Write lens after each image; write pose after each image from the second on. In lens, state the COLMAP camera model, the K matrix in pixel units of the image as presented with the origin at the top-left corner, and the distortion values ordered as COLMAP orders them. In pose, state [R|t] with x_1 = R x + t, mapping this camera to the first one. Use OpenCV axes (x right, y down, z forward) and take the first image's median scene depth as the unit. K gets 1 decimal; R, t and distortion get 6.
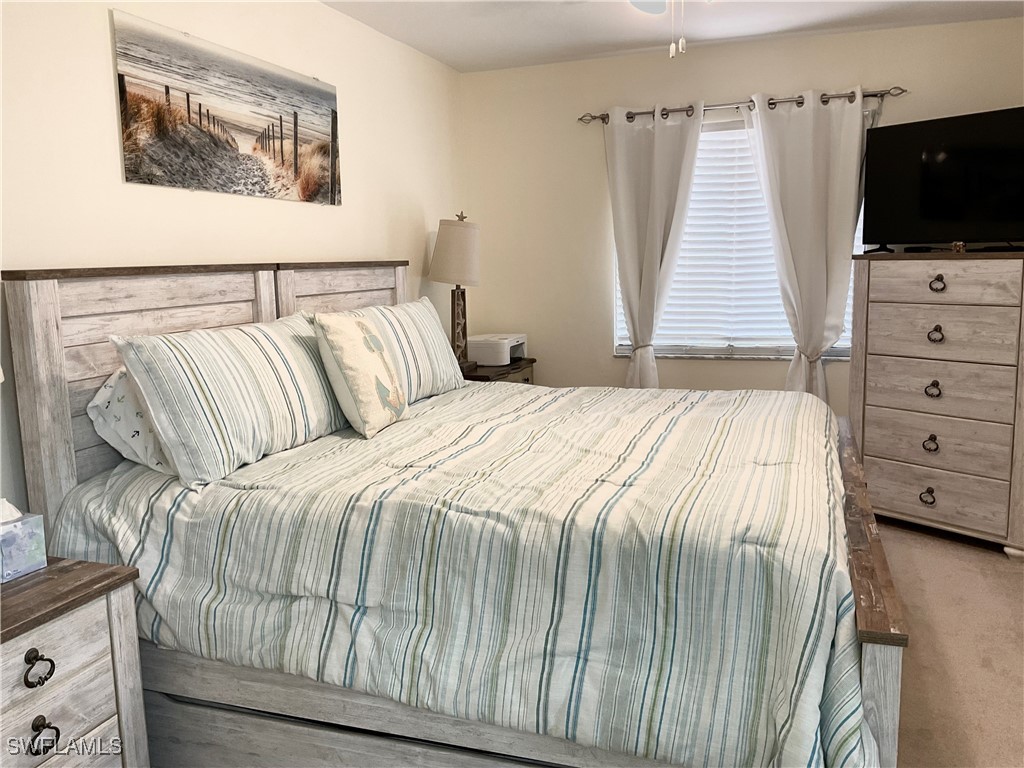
lens RADIAL K [[843.8, 0, 512.0], [0, 843.8, 384.0], [0, 0, 1]] dist [0.113606, -0.169633]
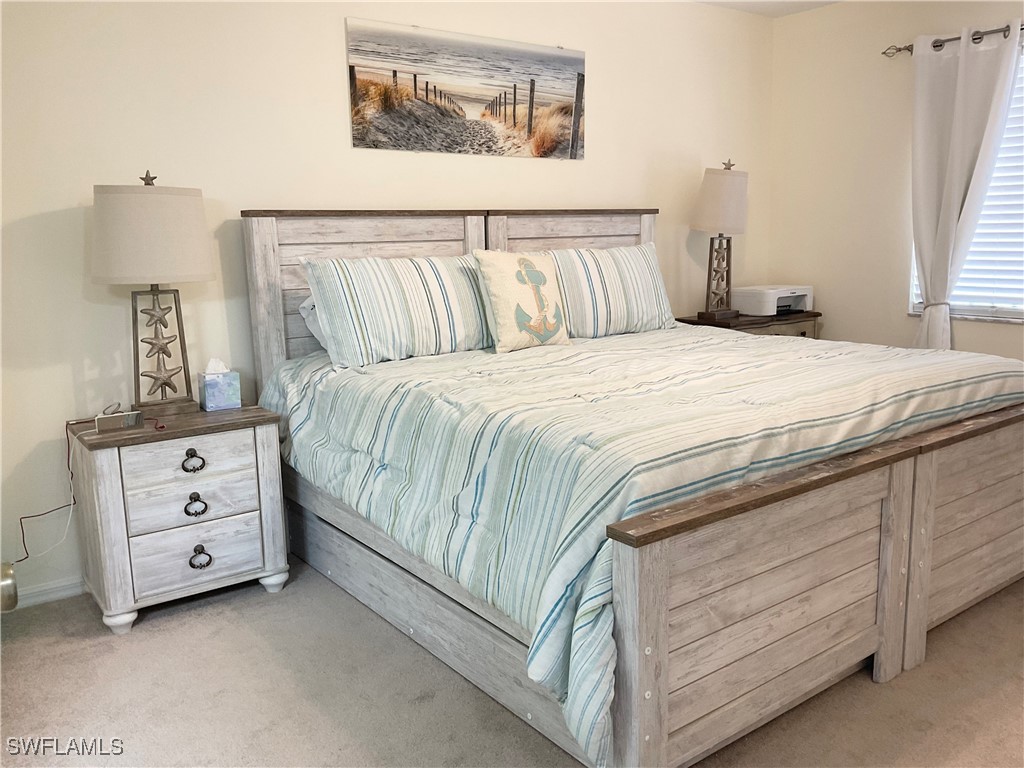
lens RADIAL K [[843.8, 0, 512.0], [0, 843.8, 384.0], [0, 0, 1]] dist [0.113606, -0.169633]
pose [[0.833798, 0.103038, -0.542368, 0.468225], [-0.080104, 0.994612, 0.065808, 0.024467], [0.546227, -0.011425, 0.837559, 0.005343]]
